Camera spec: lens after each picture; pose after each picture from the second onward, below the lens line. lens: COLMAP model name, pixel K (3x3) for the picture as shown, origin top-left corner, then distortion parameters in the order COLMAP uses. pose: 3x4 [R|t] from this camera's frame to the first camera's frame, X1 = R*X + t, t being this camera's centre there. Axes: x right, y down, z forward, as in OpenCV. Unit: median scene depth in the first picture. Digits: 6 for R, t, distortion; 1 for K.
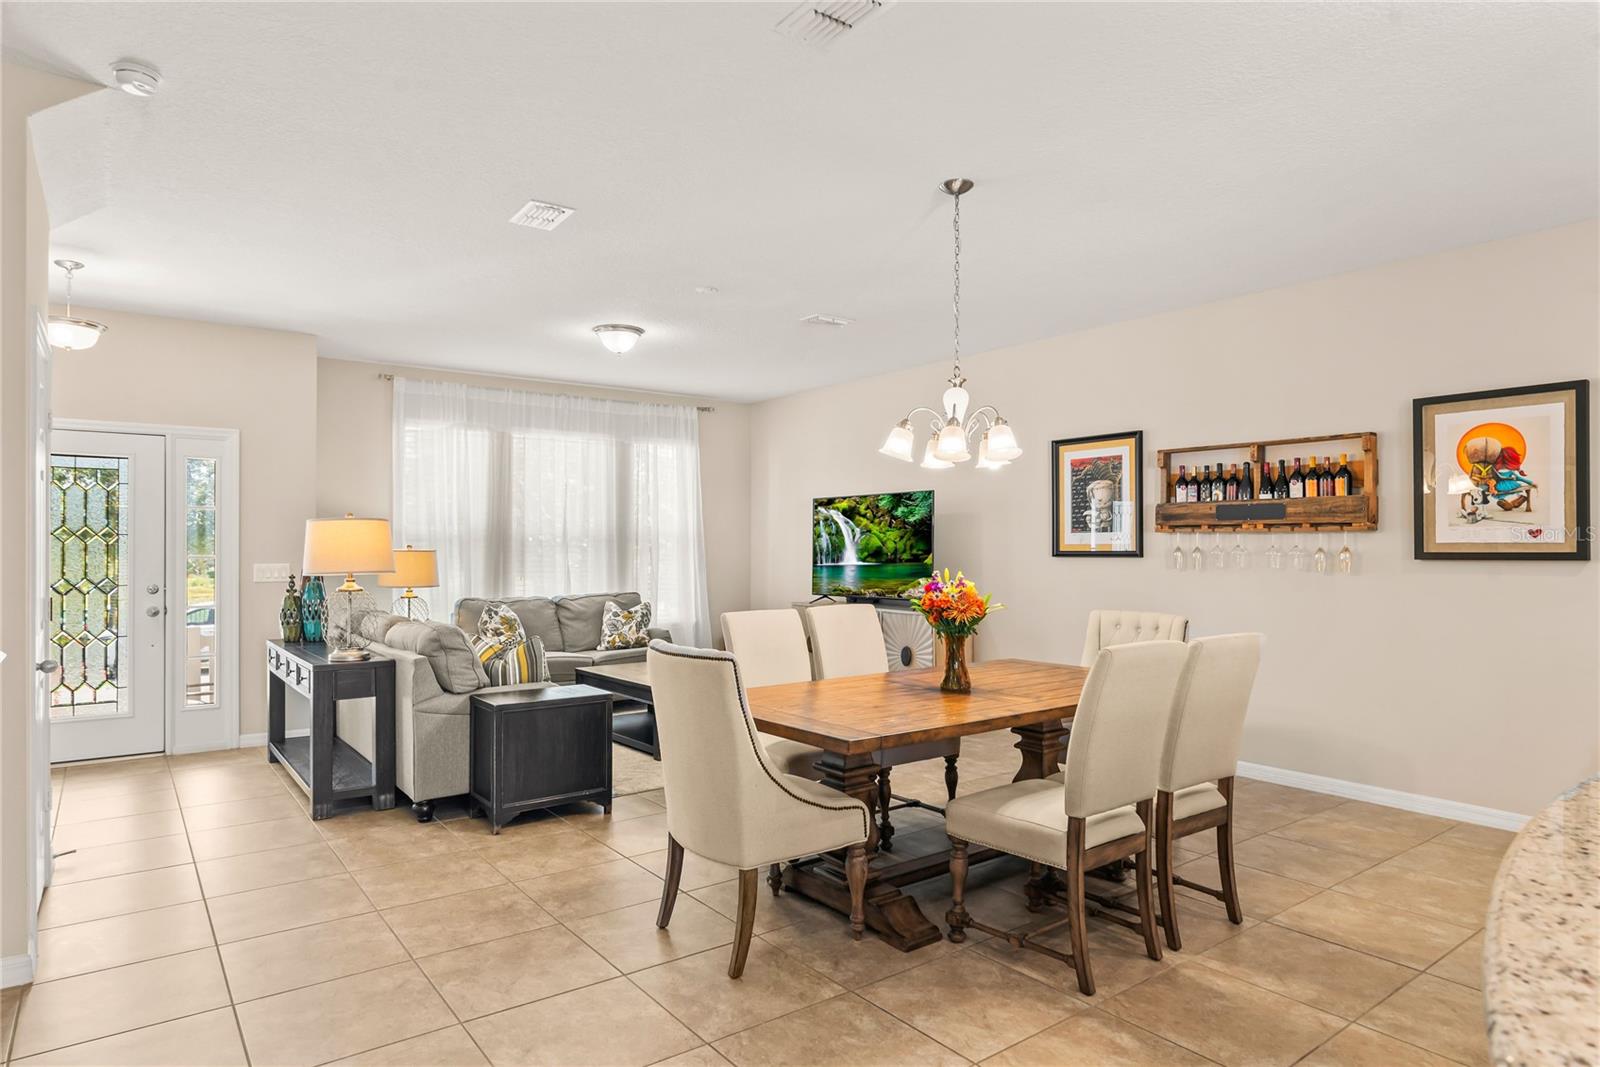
lens RADIAL K [[932.4, 0, 799.5], [0, 932.4, 539.8], [0, 0, 1]] dist [0.003022, 0.001860]
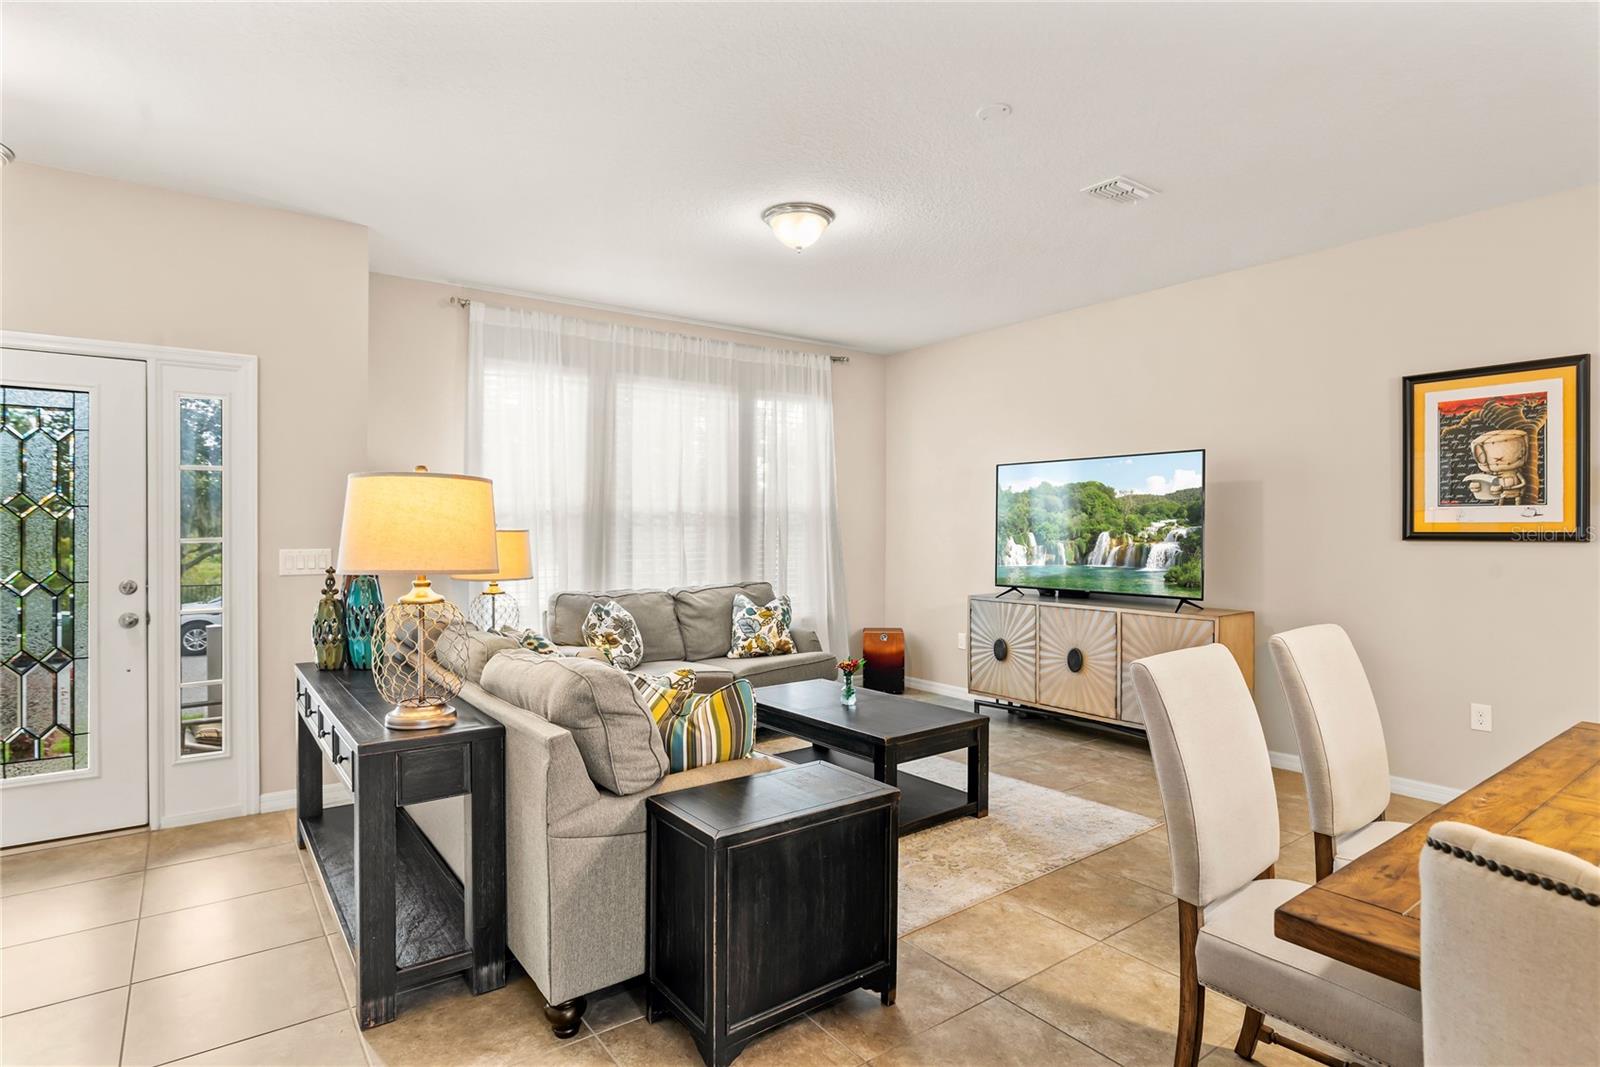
lens RADIAL K [[832.7, 0, 801.3], [0, 832.7, 529.6], [0, 0, 1]] dist [-0.009733, 0.001348]
pose [[0.999995, 0.001529, -0.002791, -0.219641], [-0.001496, 0.999931, 0.011613, 0.004055], [0.002809, -0.011609, 0.999929, 0.434326]]
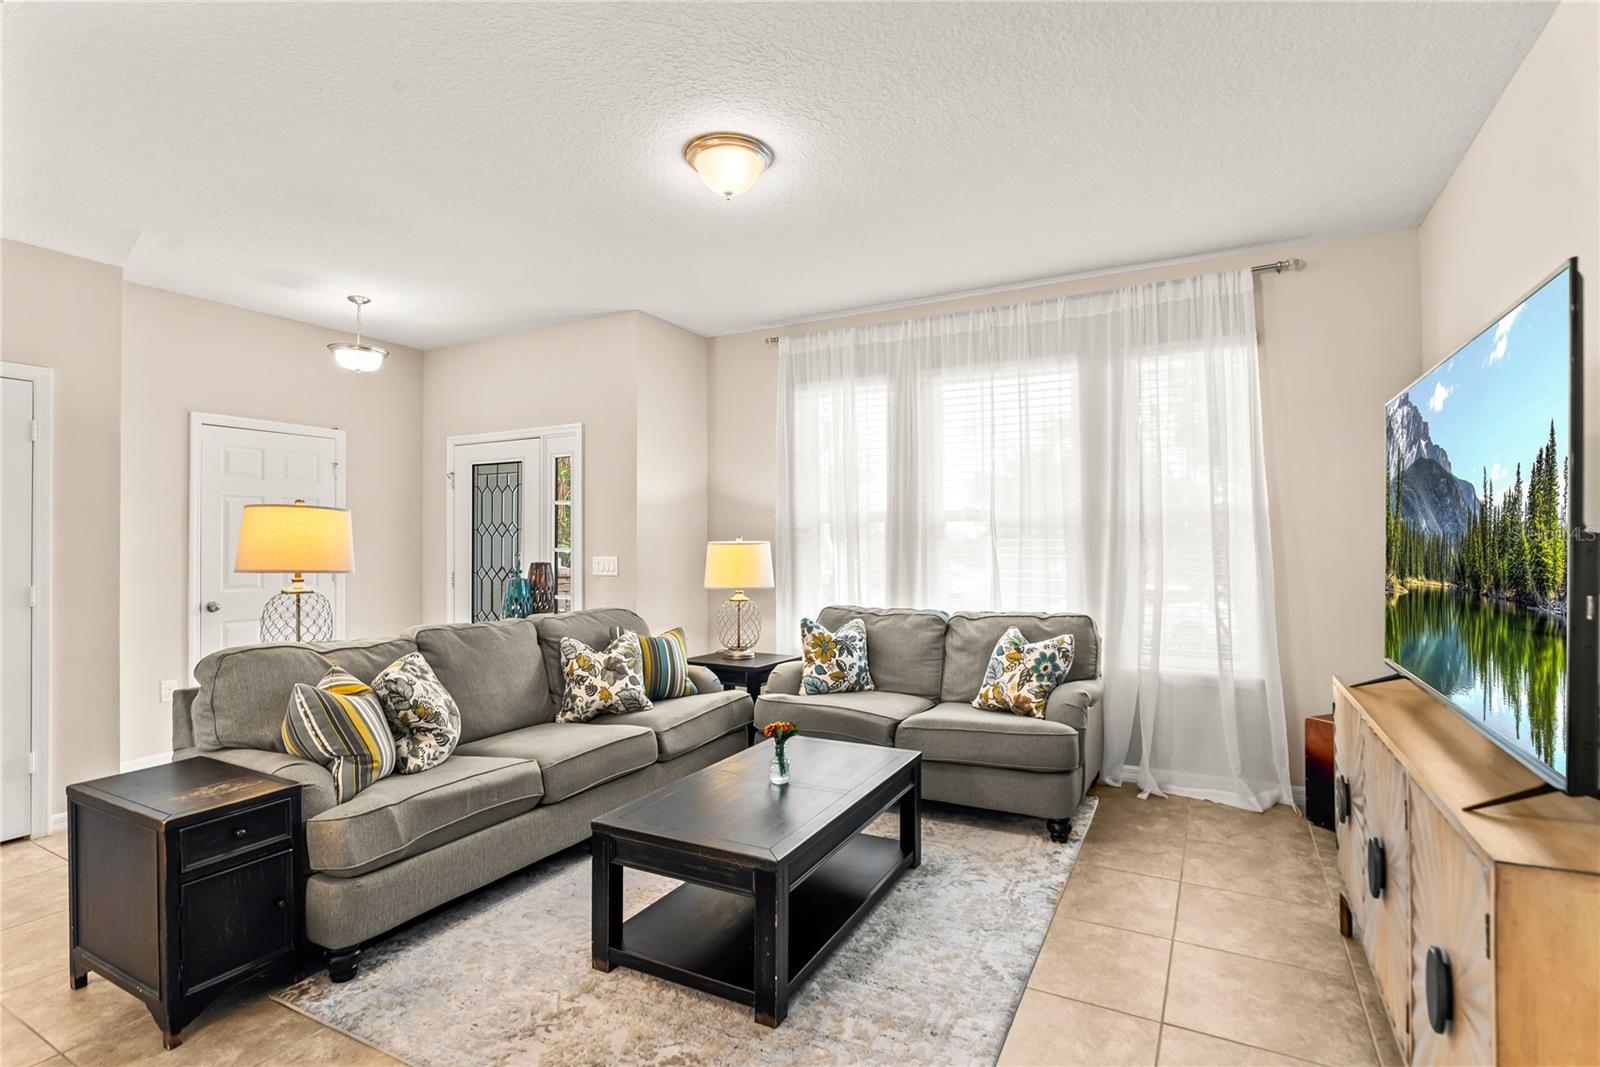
lens RADIAL K [[770.9, 0, 795.0], [0, 770.9, 532.1], [0, 0, 1]] dist [-0.014033, -0.000071]
pose [[0.417150, -0.010080, -0.908782, 0.281468], [0.010900, 0.999922, -0.006087, 0.008150], [0.908772, -0.007366, 0.417228, 0.974206]]
